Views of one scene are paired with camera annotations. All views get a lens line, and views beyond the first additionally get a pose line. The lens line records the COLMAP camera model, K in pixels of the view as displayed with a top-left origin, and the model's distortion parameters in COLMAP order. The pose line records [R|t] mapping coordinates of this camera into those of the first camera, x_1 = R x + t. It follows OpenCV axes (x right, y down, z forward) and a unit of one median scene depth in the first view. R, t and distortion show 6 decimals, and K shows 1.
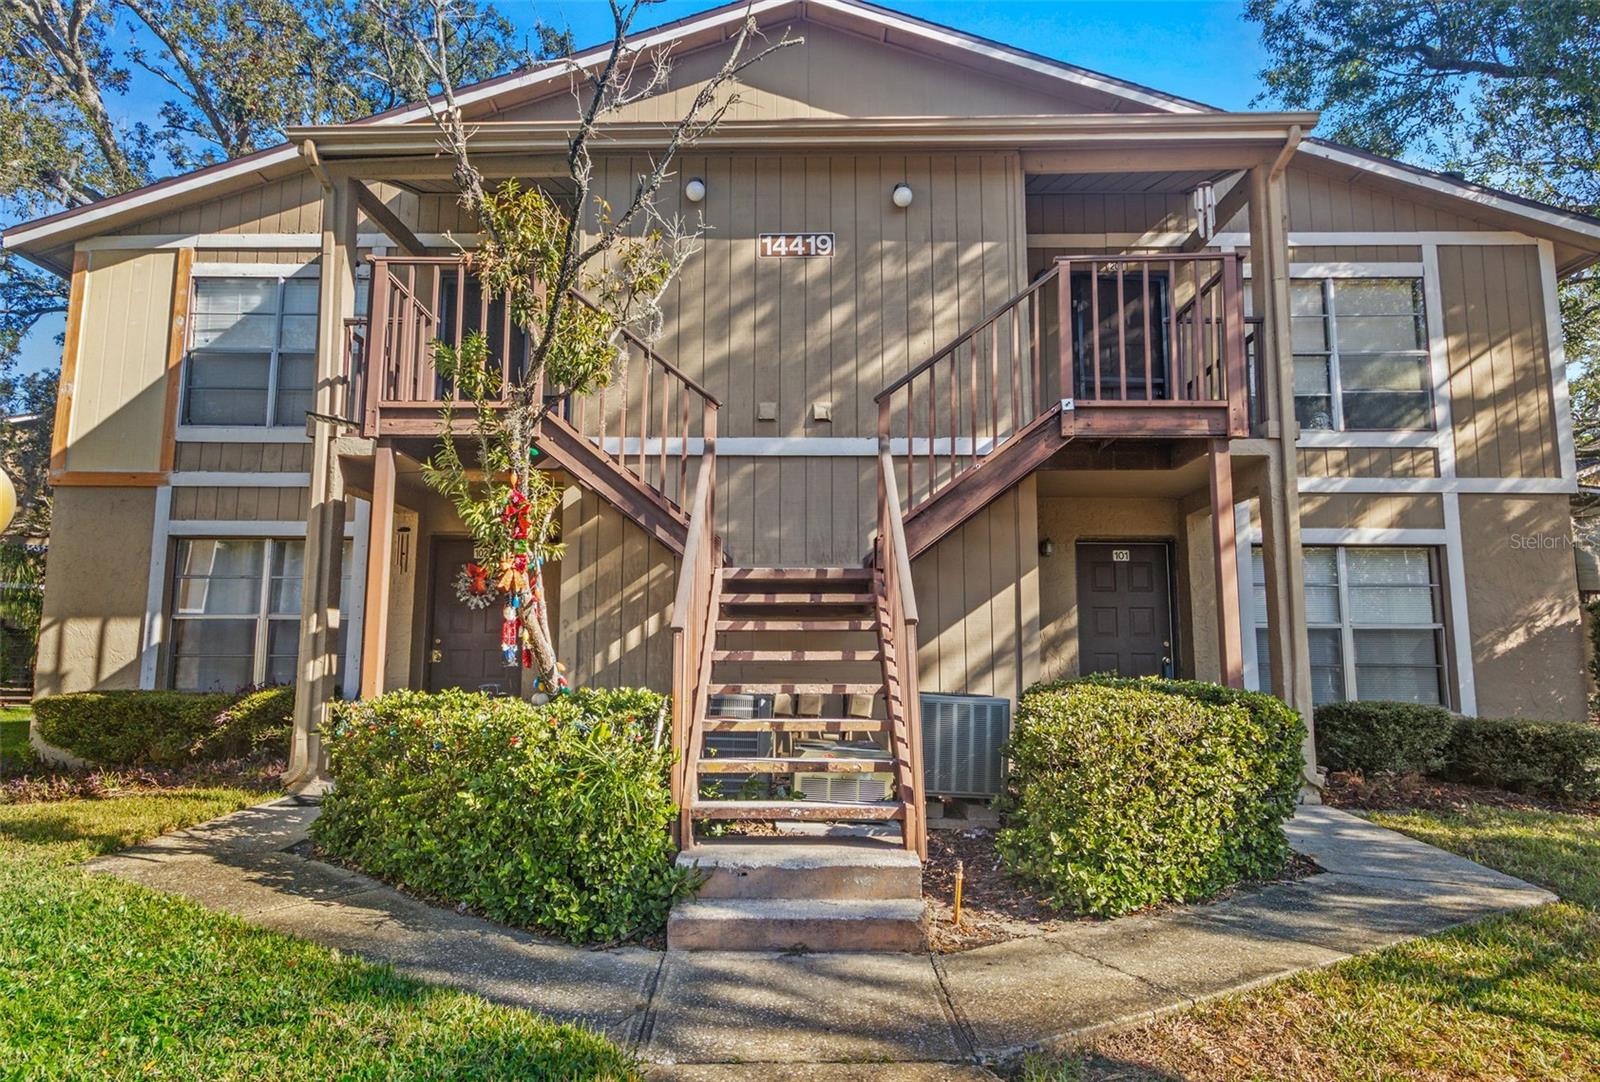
lens RADIAL K [[992.6, 0, 799.0], [0, 992.6, 545.9], [0, 0, 1]] dist [0.007051, -0.000645]
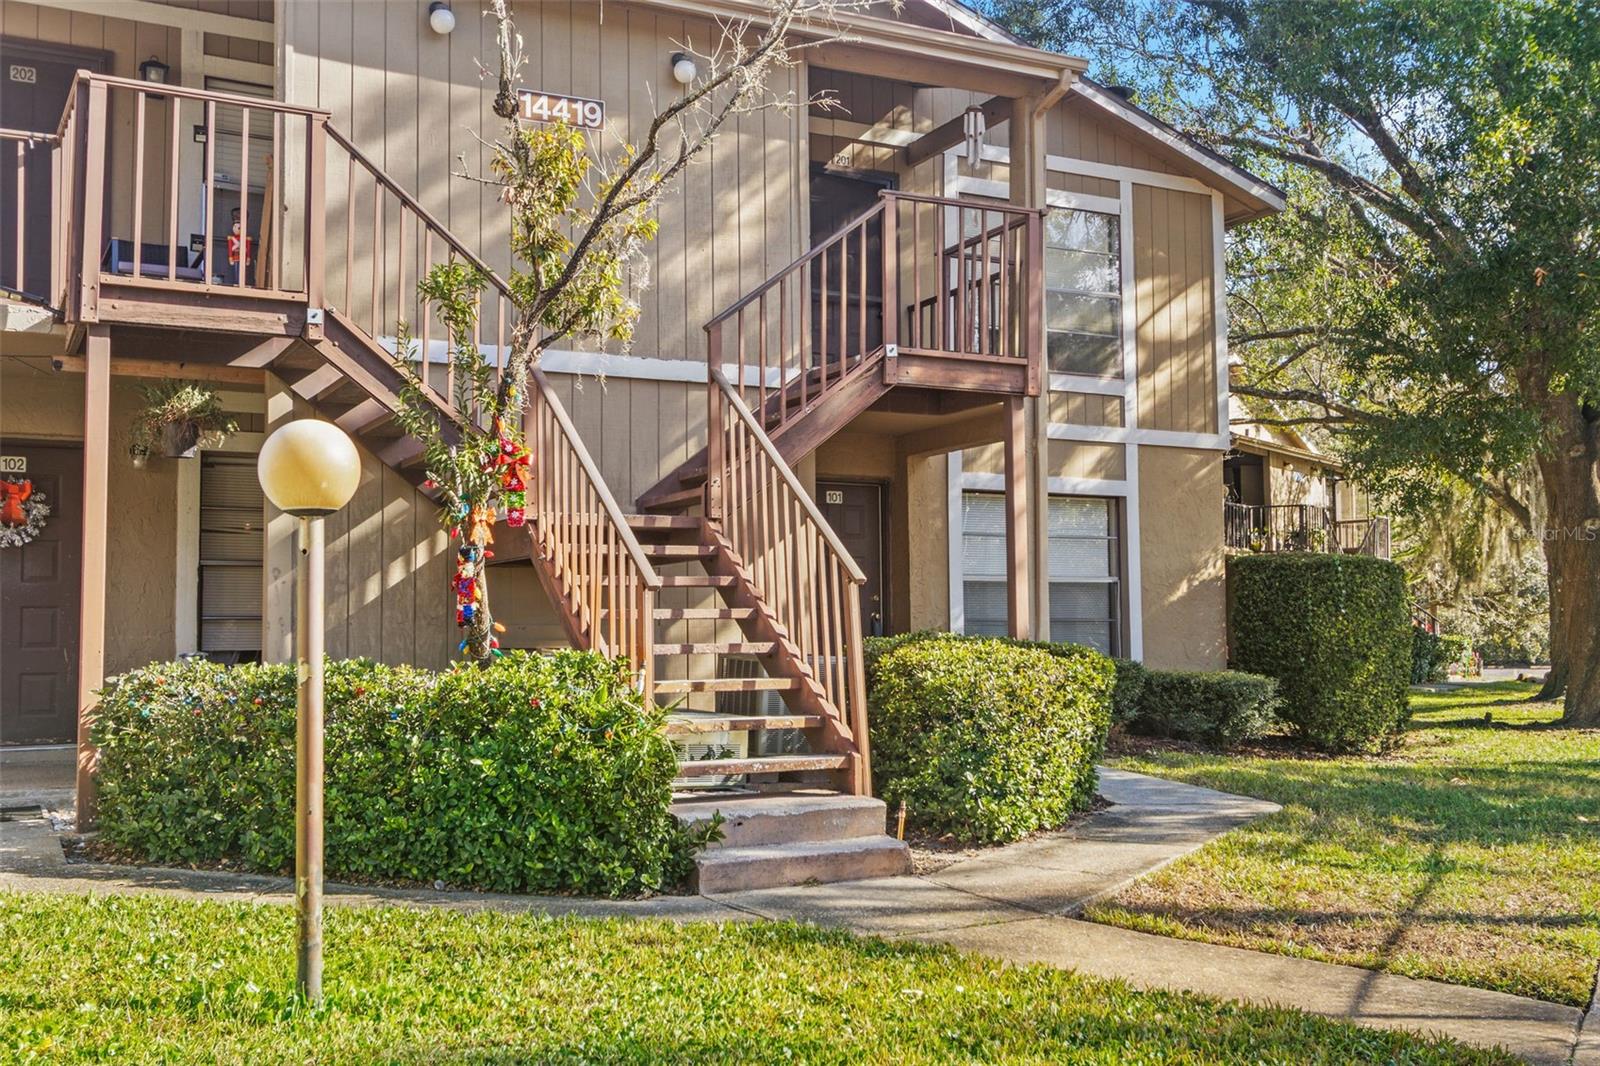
lens RADIAL K [[1655.1, 0, 800.0], [0, 1655.1, 533.0], [0, 0, 1]] dist [0.005788, -0.001358]
pose [[0.869651, 0.019566, 0.493278, -0.493098], [-0.051202, 0.997400, 0.050707, -0.036588], [-0.491004, -0.069354, 0.868392, -0.294193]]
